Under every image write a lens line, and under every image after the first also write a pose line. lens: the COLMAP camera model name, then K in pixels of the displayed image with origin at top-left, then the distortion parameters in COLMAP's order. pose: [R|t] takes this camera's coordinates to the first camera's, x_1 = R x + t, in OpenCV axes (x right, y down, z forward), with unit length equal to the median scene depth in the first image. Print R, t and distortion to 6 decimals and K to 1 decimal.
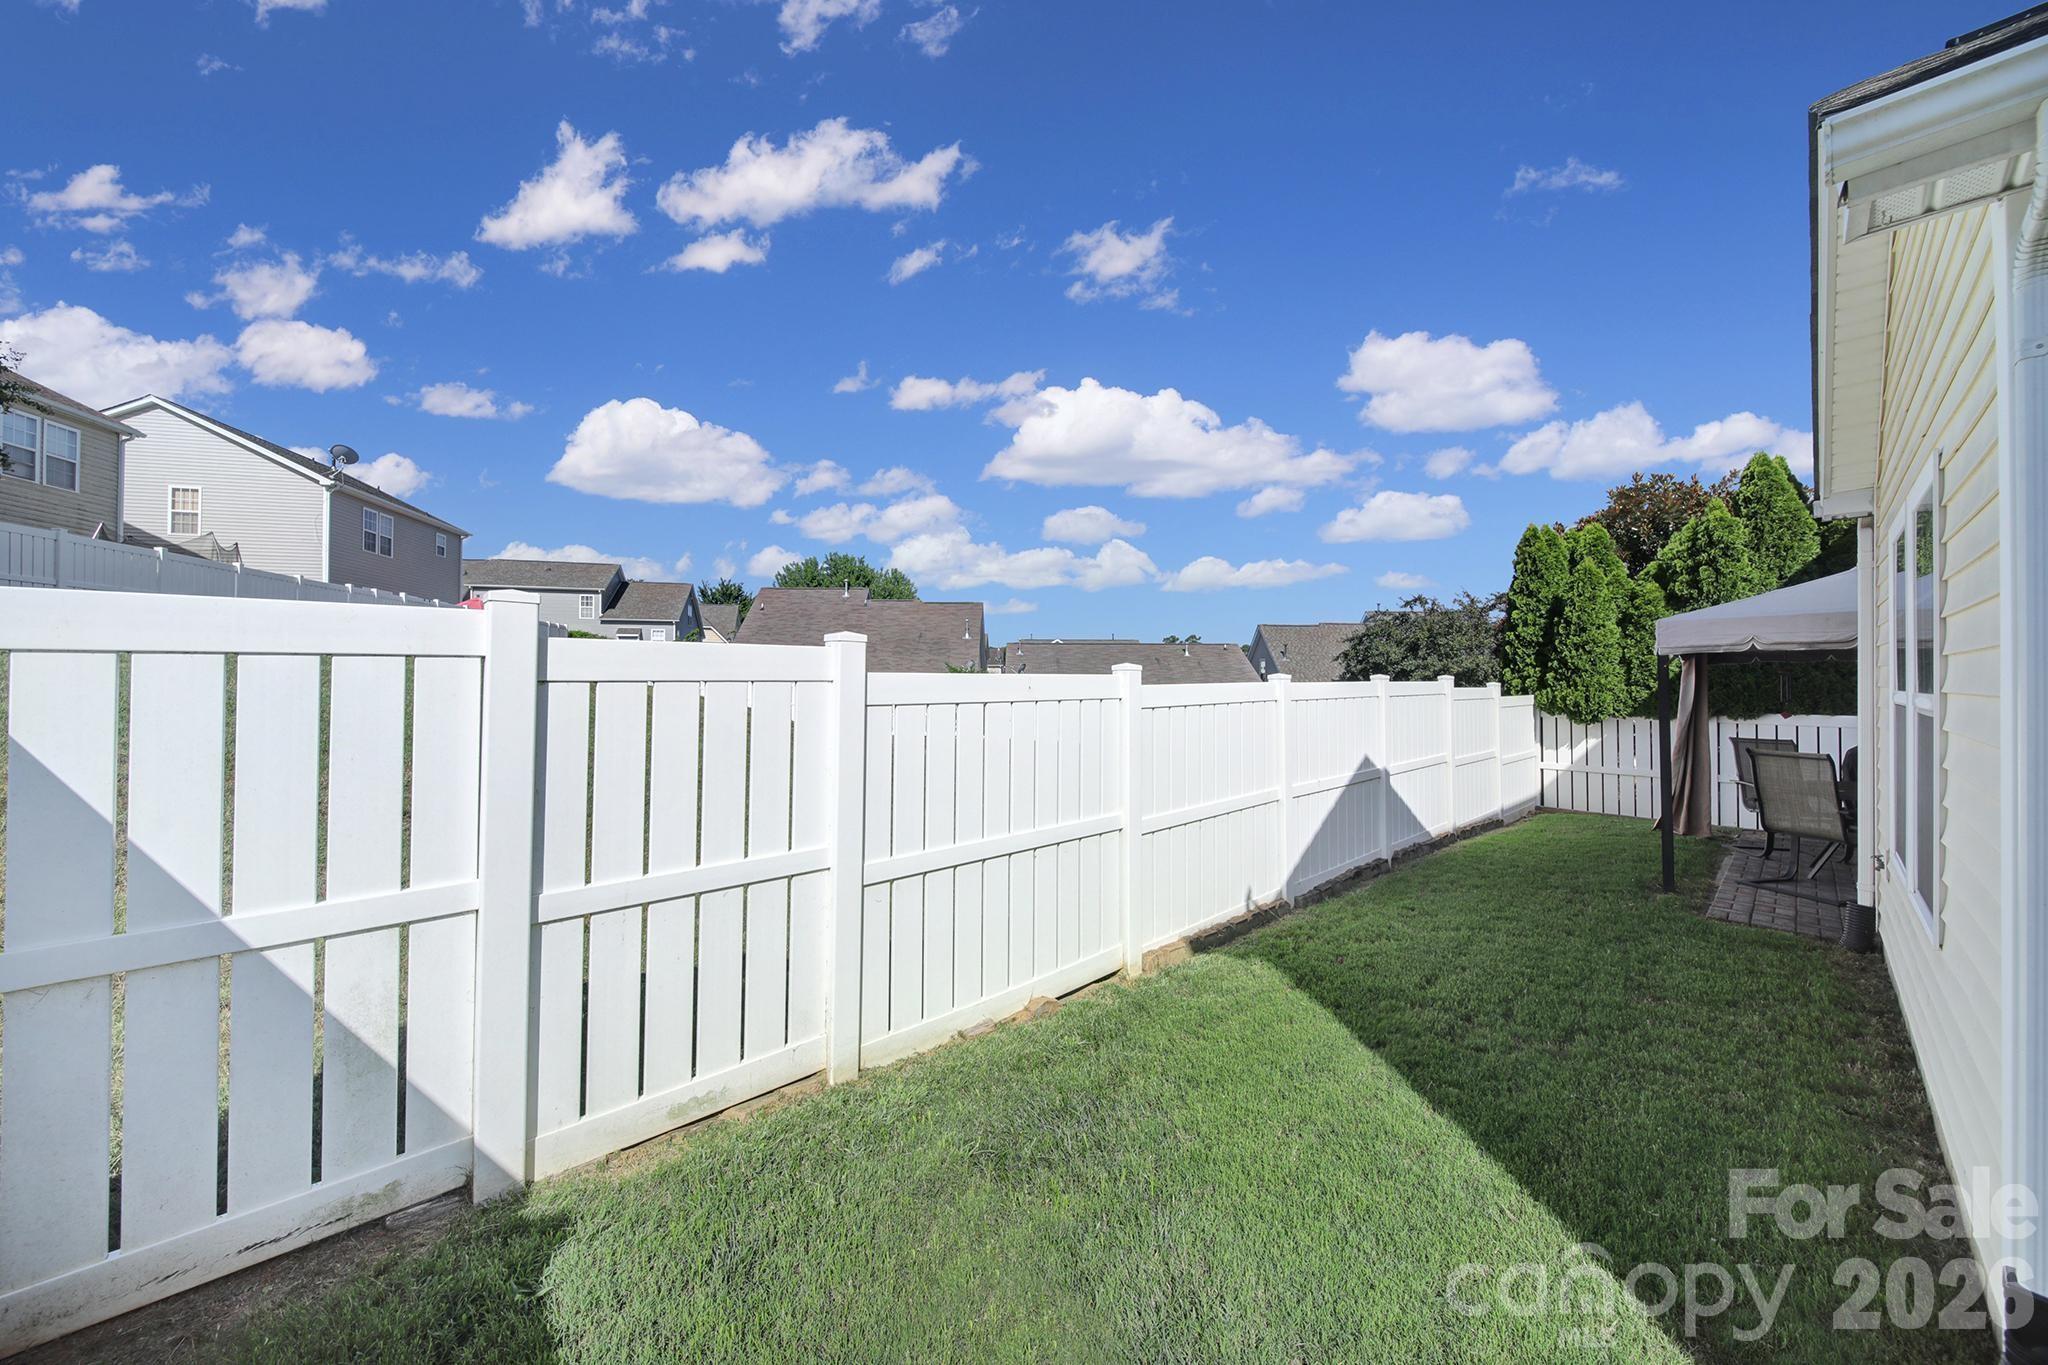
lens RADIAL K [[717.2, 0, 1024.9], [0, 717.2, 676.2], [0, 0, 1]] dist [-0.004272, -0.000601]
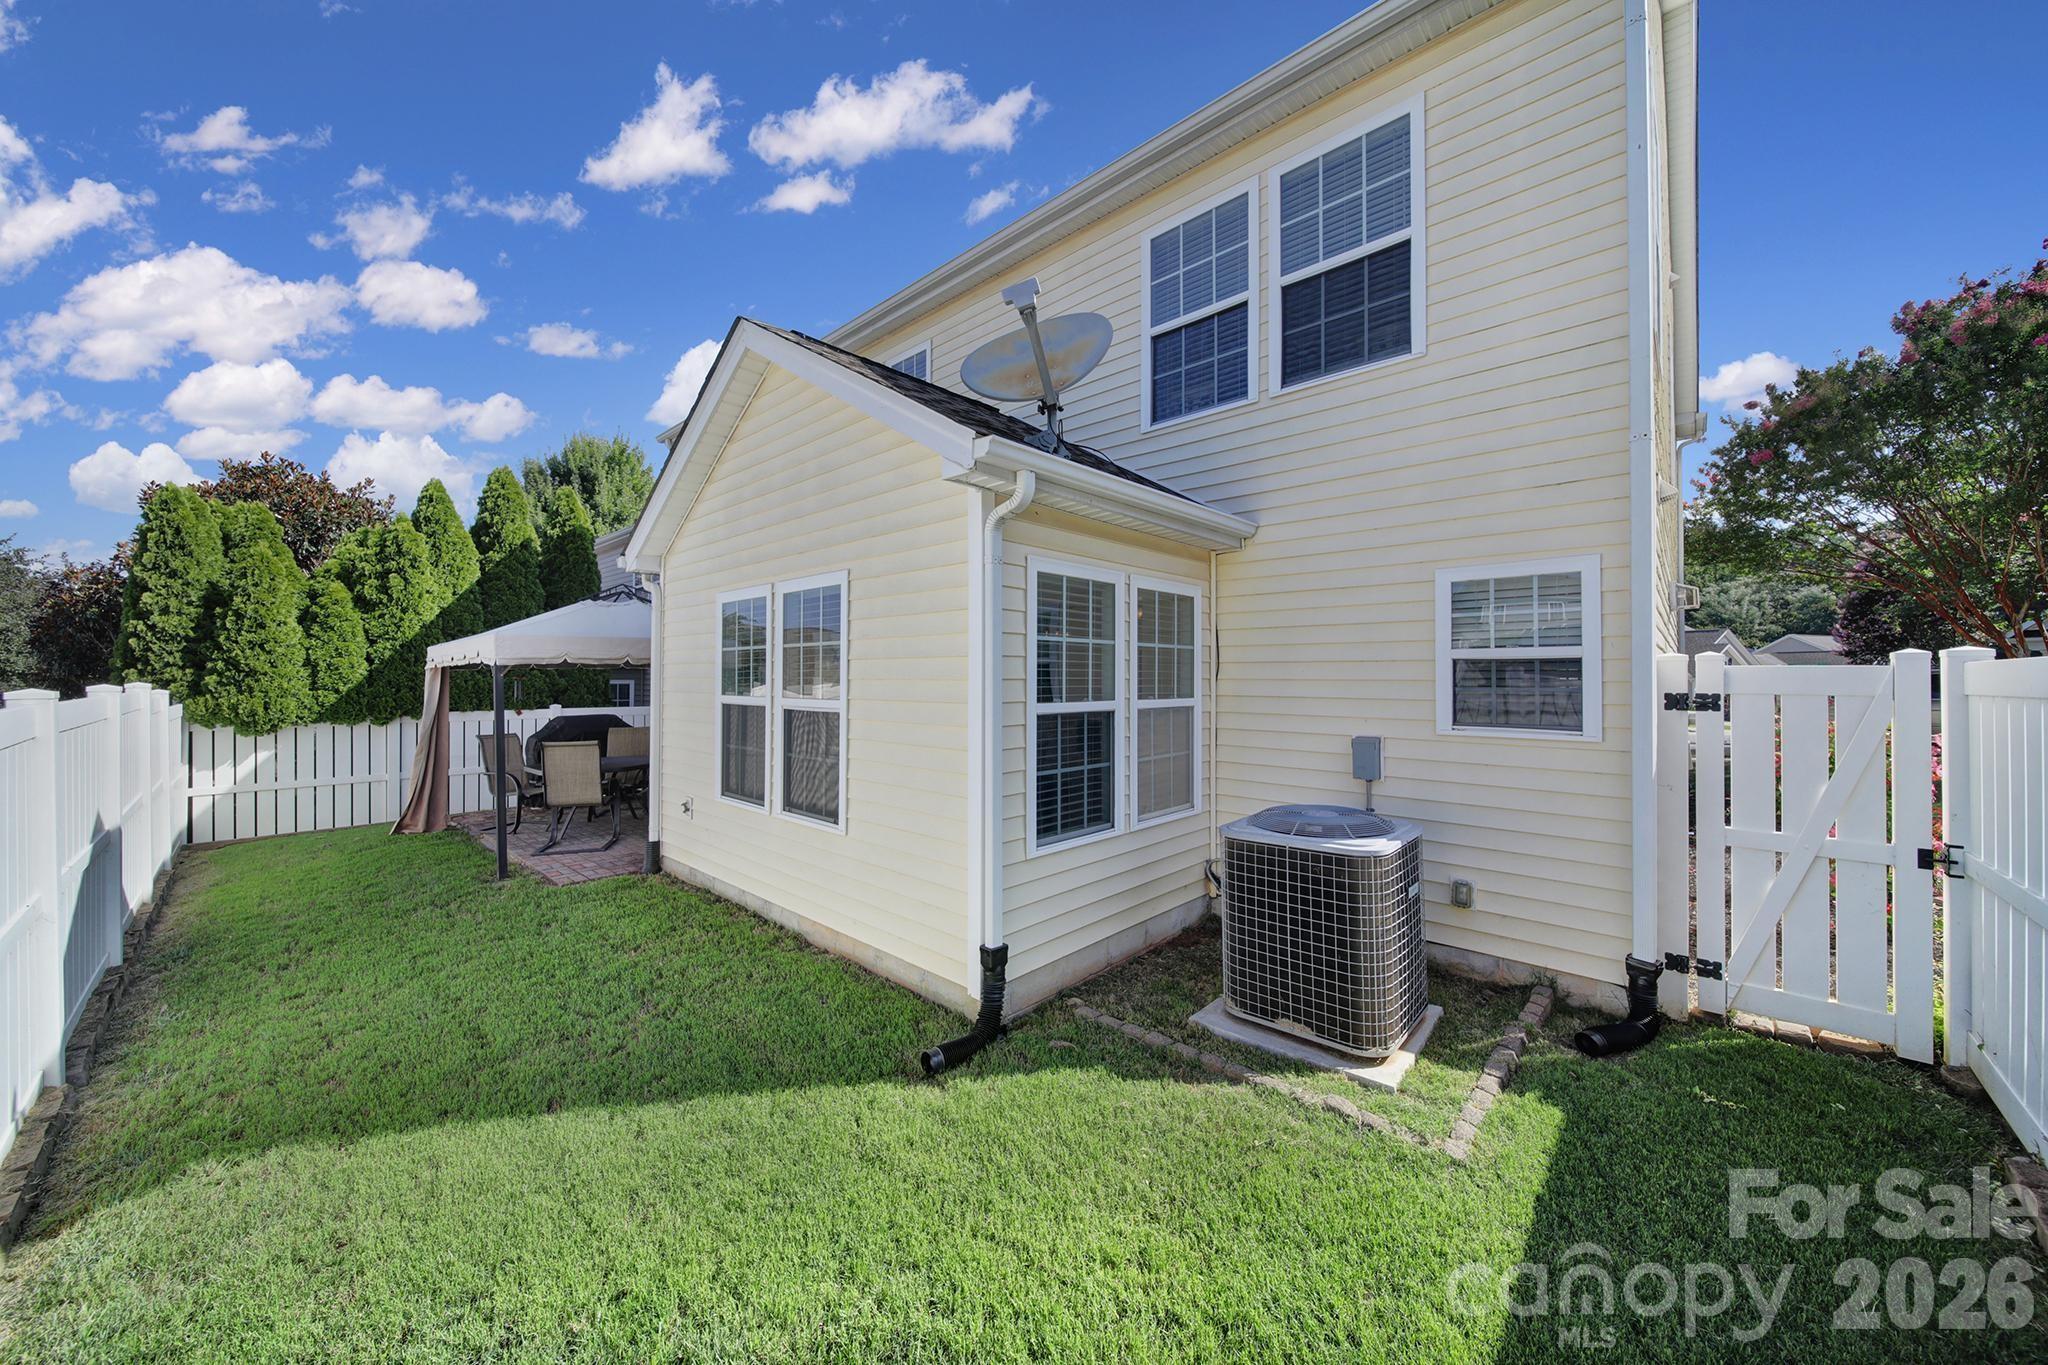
lens RADIAL K [[717.2, 0, 1019.8], [0, 717.2, 673.3], [0, 0, 1]] dist [-0.004272, -0.000601]
pose [[-0.084126, -0.000960, 0.996455, -0.152721], [-0.002706, 0.999996, 0.000735, -0.011098], [-0.996451, -0.002635, -0.084129, 0.164885]]
